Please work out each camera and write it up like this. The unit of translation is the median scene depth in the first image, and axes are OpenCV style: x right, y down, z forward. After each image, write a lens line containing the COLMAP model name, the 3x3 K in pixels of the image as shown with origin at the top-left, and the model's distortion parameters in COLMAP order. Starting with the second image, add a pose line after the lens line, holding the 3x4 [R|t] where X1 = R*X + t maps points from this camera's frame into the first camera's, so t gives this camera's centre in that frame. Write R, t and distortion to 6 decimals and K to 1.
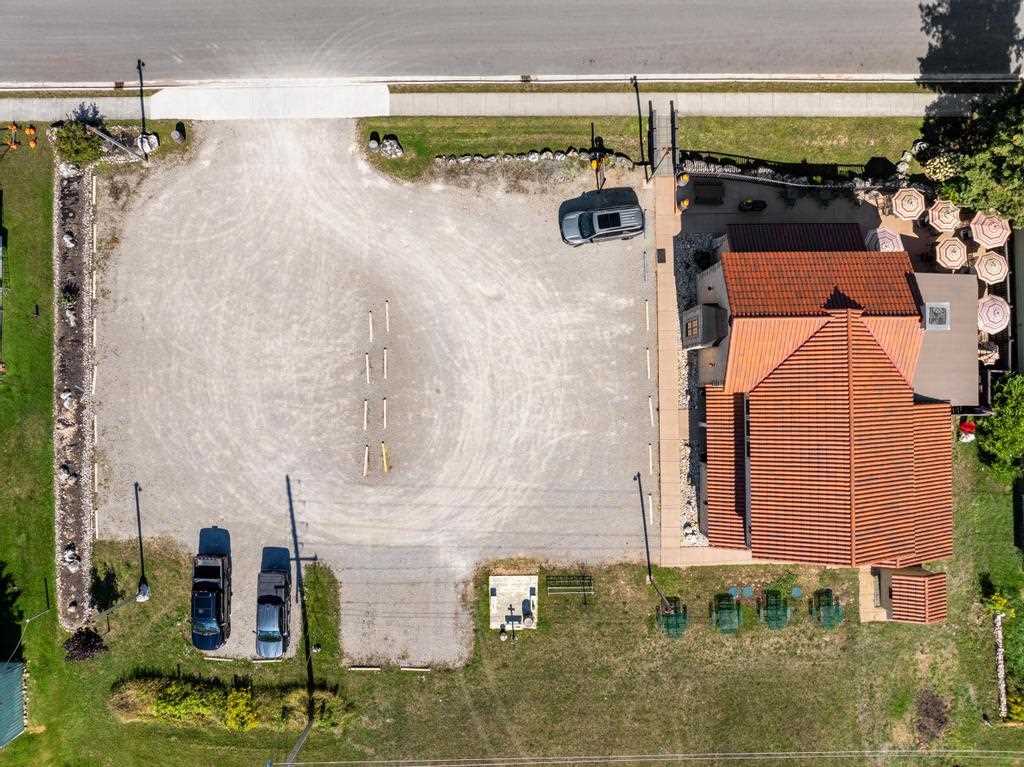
lens RADIAL K [[723.5, 0, 513.6], [0, 723.5, 380.2], [0, 0, 1]] dist [-0.048764, 0.020383]
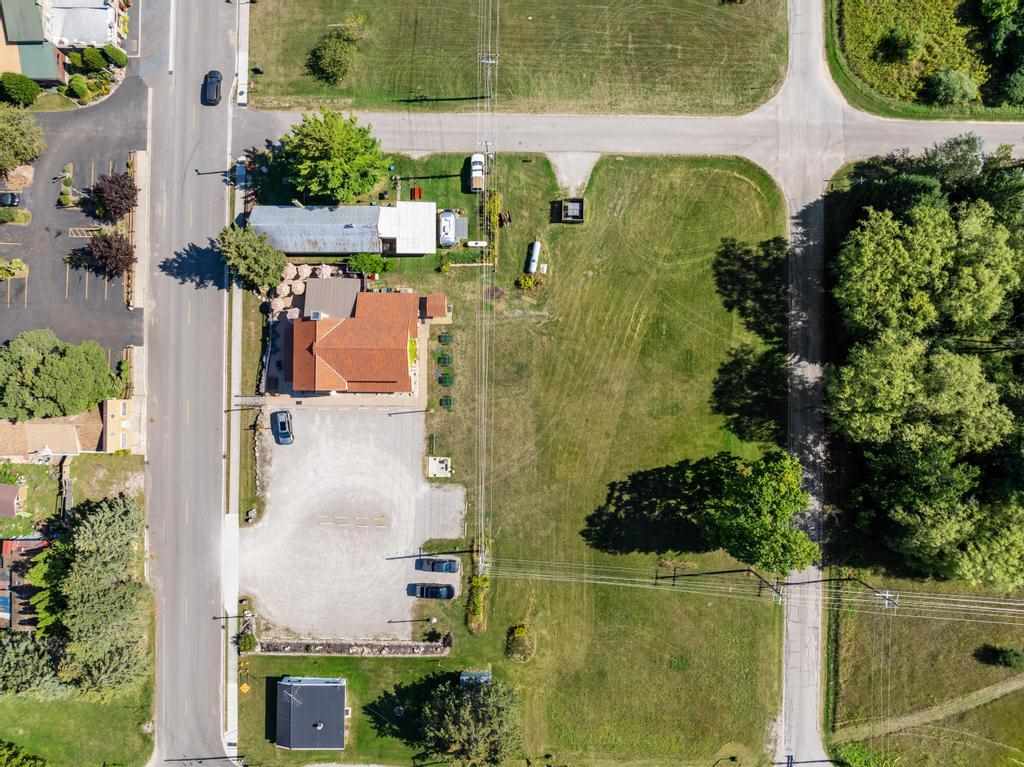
lens RADIAL K [[723.5, 0, 512.9], [0, 723.5, 384.0], [0, 0, 1]] dist [-0.048764, 0.020383]
pose [[0.020284, -0.999758, 0.008541, 0.263877], [0.999700, 0.020399, 0.013584, 0.515910], [-0.013755, 0.008263, 0.999871, -1.439640]]
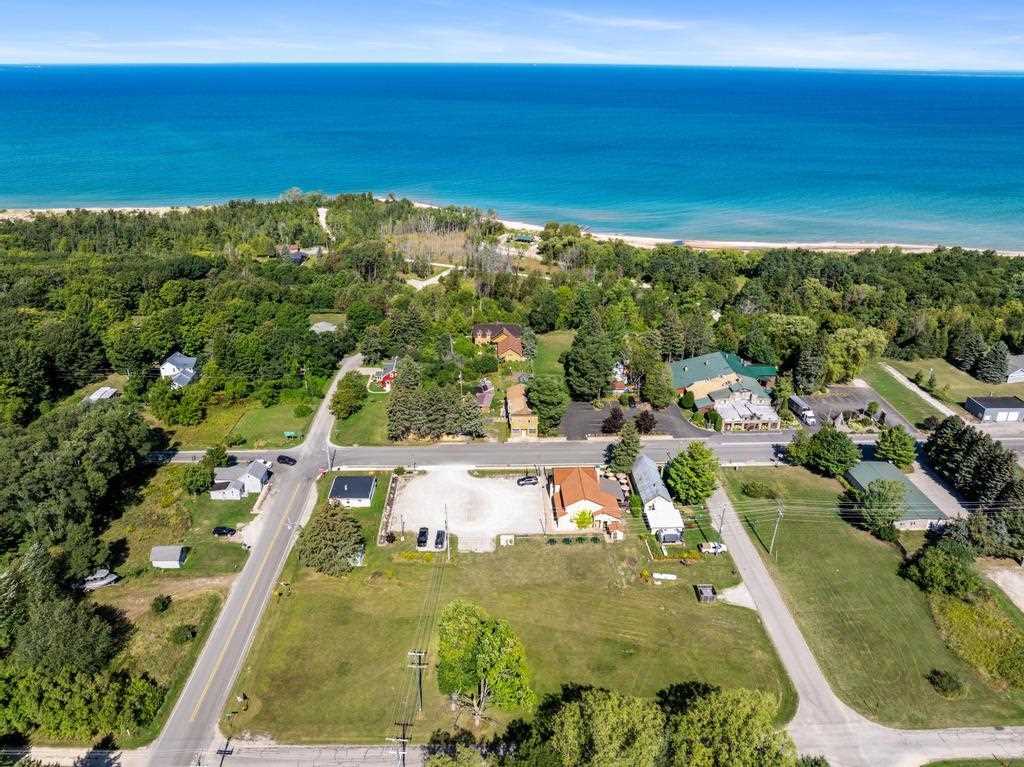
lens RADIAL K [[723.5, 0, 511.0], [0, 723.5, 380.3], [0, 0, 1]] dist [-0.048764, 0.020383]
pose [[0.999803, -0.007173, 0.018489, -0.040972], [0.019792, 0.419574, -0.907505, 3.201826], [-0.001248, 0.907693, 0.419633, -1.209252]]
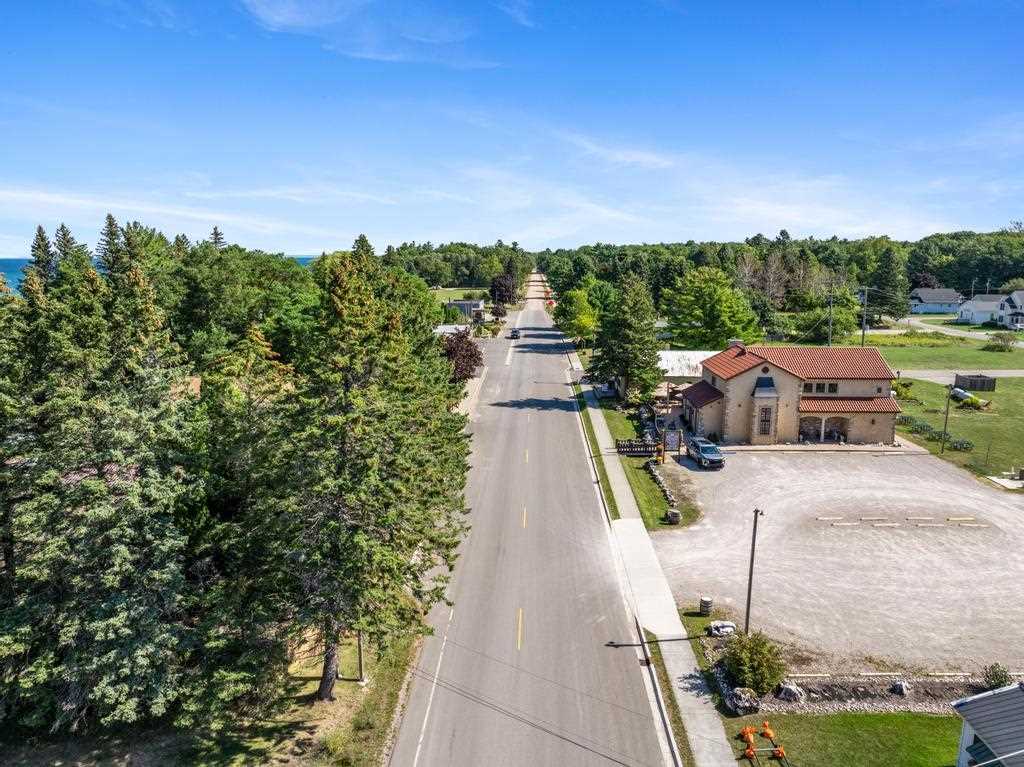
lens RADIAL K [[723.5, 0, 513.2], [0, 723.5, 384.1], [0, 0, 1]] dist [-0.048764, 0.020383]
pose [[0.041113, -0.188201, 0.981270, -1.218468], [0.999071, 0.020459, -0.037935, -0.530395], [-0.012936, 0.981917, 0.188867, 0.607157]]
